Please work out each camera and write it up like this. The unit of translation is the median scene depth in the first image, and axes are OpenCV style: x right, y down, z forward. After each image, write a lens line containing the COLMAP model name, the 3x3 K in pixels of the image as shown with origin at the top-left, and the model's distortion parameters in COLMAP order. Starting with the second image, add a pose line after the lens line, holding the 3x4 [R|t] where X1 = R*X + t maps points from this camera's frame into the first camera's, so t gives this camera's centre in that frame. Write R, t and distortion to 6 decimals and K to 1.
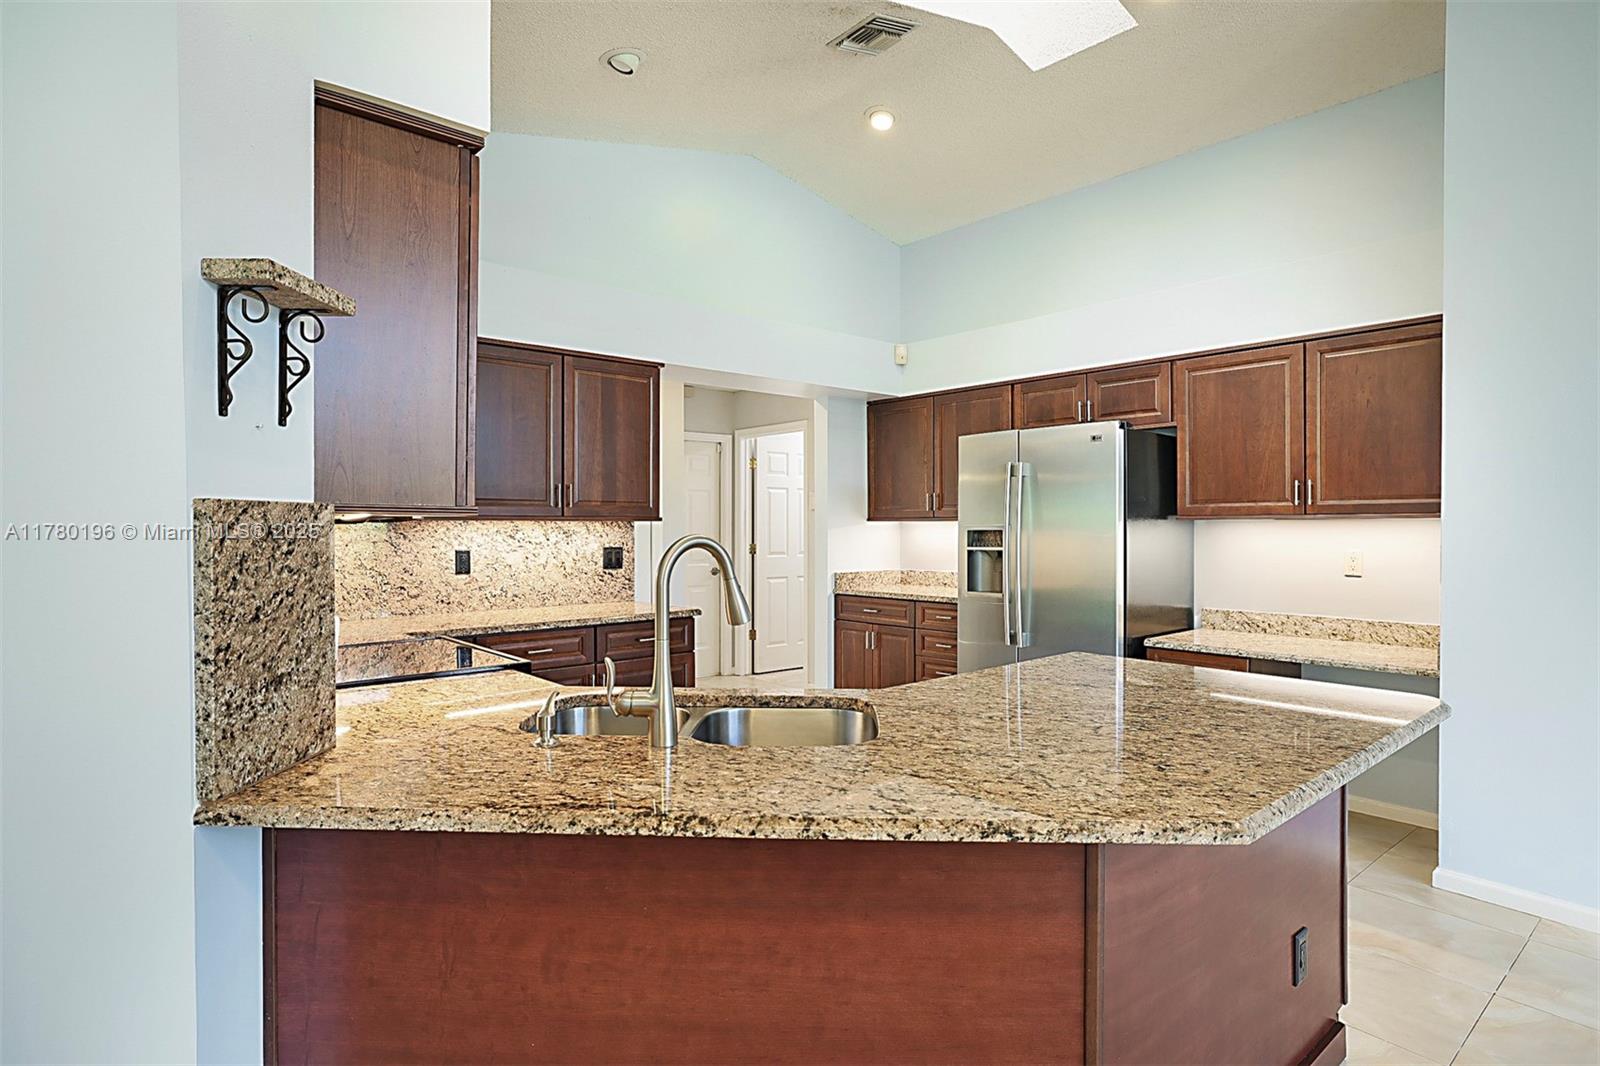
lens RADIAL K [[871.2, 0, 797.4], [0, 871.2, 529.2], [0, 0, 1]] dist [0.001290, -0.000240]
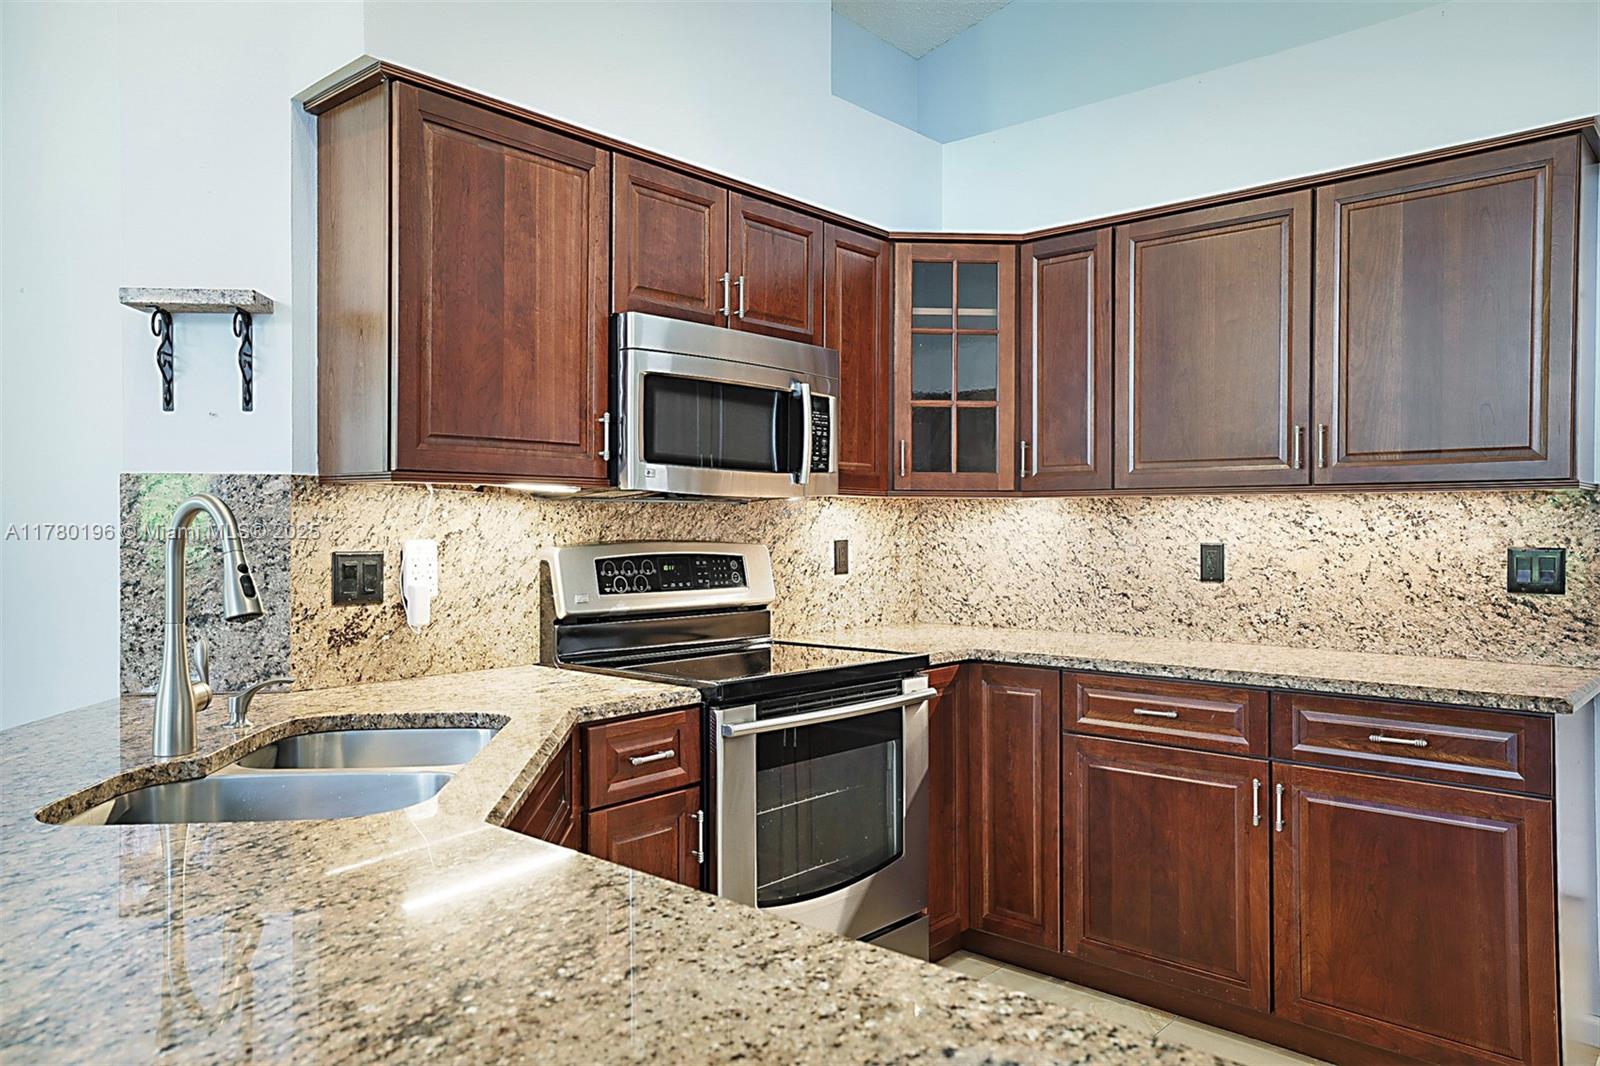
lens RADIAL K [[1104.1, 0, 795.3], [0, 1104.1, 528.9], [0, 0, 1]] dist [-0.005111, 0.000861]
pose [[0.105241, 0.002376, -0.994444, 0.382221], [-0.006994, 0.999974, 0.001649, 0.013851], [0.994422, 0.006782, 0.105254, 0.612044]]
